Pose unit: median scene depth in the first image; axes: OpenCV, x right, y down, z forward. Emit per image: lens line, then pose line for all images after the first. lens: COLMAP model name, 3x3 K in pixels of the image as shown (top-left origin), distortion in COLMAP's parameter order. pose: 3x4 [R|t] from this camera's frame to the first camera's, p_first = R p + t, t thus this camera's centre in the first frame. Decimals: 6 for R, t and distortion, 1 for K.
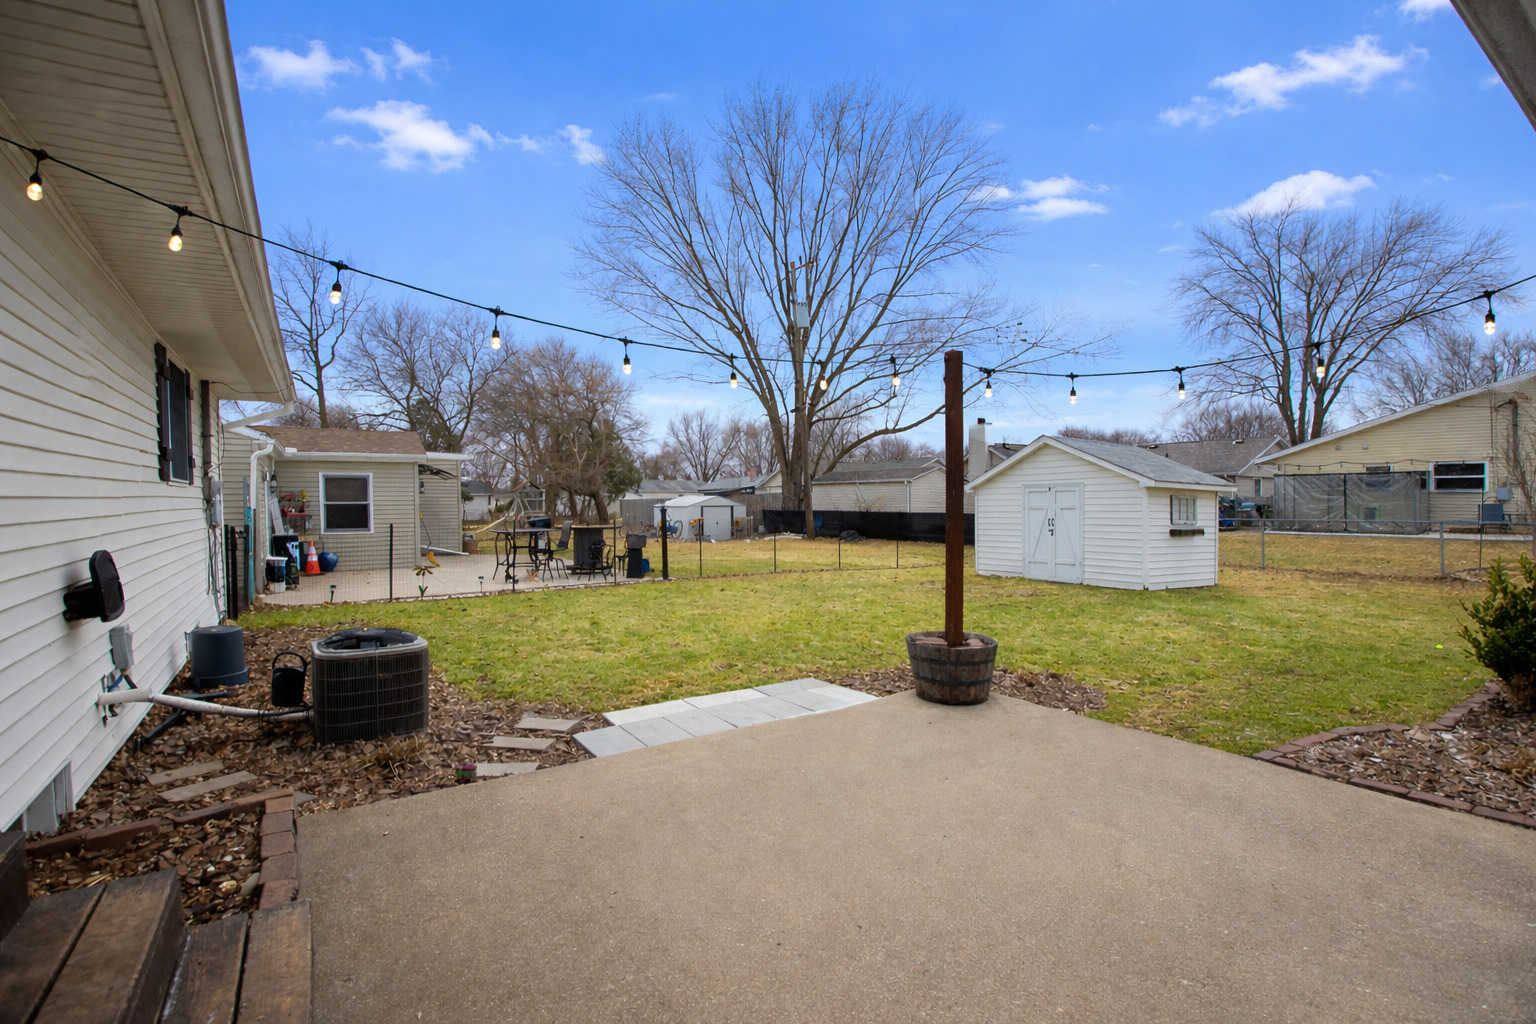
lens RADIAL K [[719.0, 0, 770.6], [0, 719.0, 517.7], [0, 0, 1]] dist [0.008760, -0.020059]
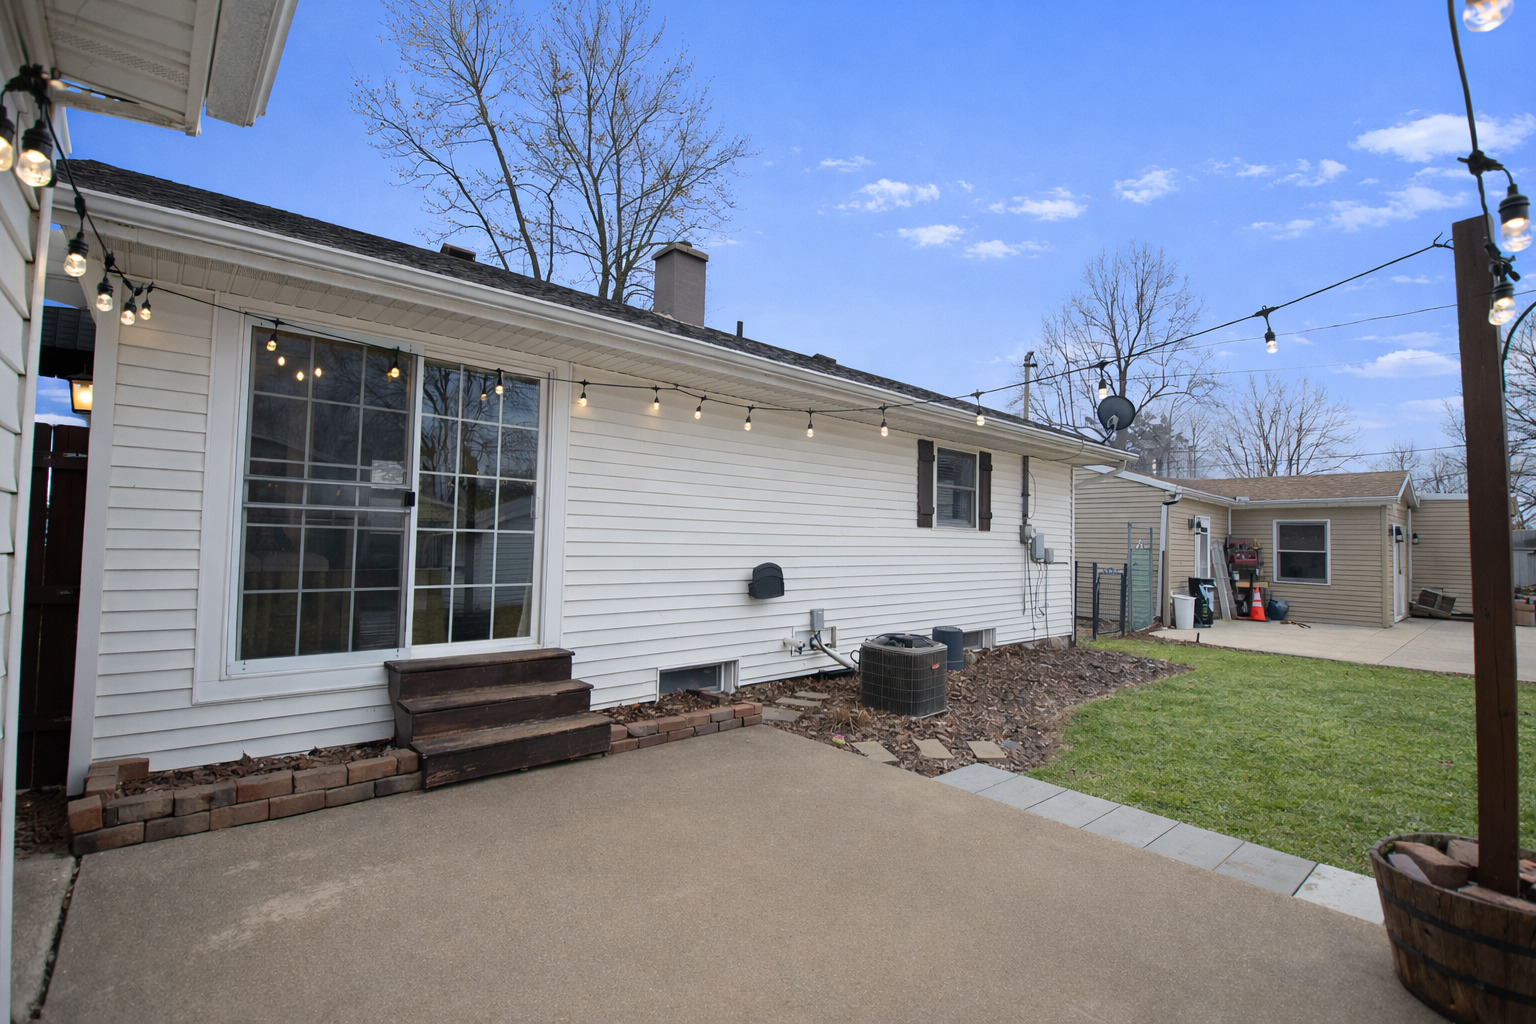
lens RADIAL K [[679.7, 0, 765.7], [0, 679.7, 506.6], [0, 0, 1]] dist [-0.002823, -0.000527]
pose [[0.150638, -0.033296, -0.988028, 0.516774], [-0.050802, 0.997851, -0.041372, -0.016078], [0.987283, 0.056427, 0.148623, 0.388113]]
